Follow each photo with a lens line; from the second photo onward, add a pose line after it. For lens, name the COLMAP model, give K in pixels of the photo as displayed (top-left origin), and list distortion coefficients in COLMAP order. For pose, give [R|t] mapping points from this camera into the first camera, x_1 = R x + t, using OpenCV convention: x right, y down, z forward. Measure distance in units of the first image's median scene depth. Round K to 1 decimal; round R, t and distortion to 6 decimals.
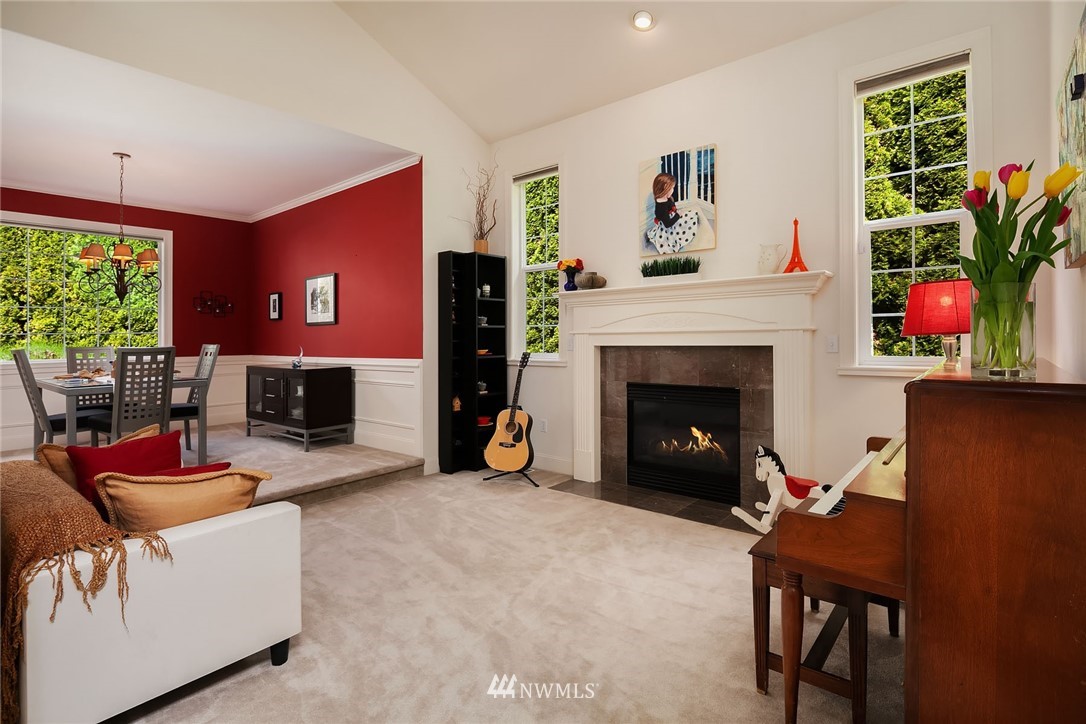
lens RADIAL K [[532.6, 0, 543.3], [0, 532.6, 355.9], [0, 0, 1]] dist [-0.000196, -0.003287]
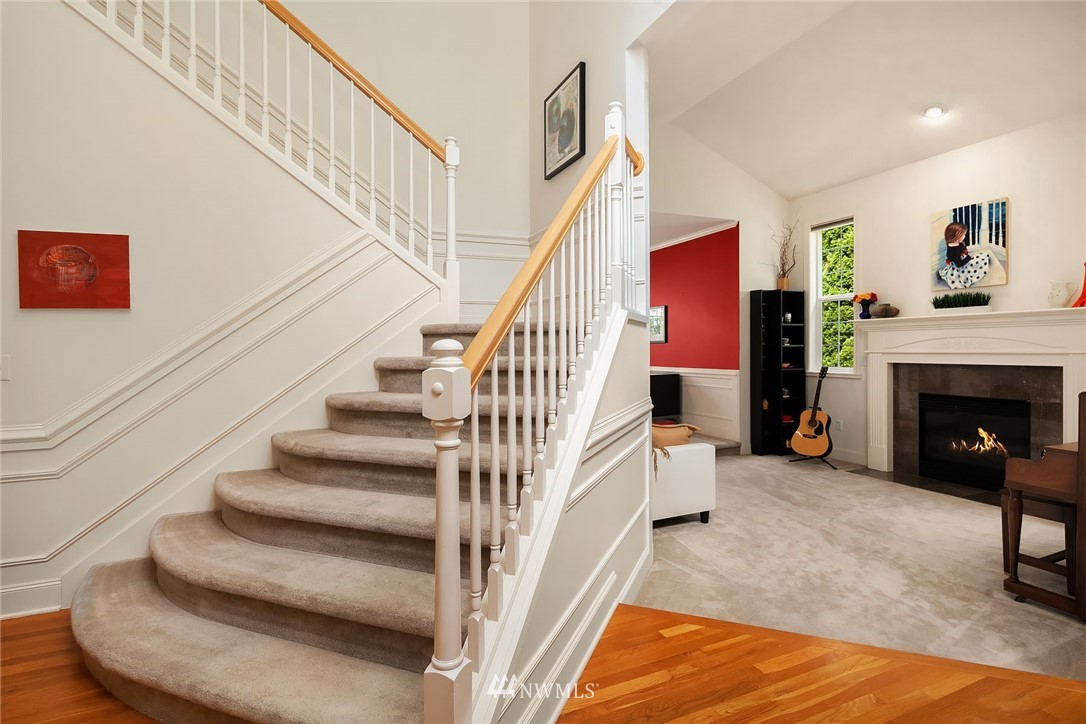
lens RADIAL K [[532.6, 0, 546.1], [0, 532.6, 349.6], [0, 0, 1]] dist [-0.000196, -0.003287]
pose [[0.893628, 0.006811, -0.448756, -0.064194], [-0.017871, 0.999632, -0.020416, -0.010749], [0.448452, 0.026264, 0.893421, -0.511881]]
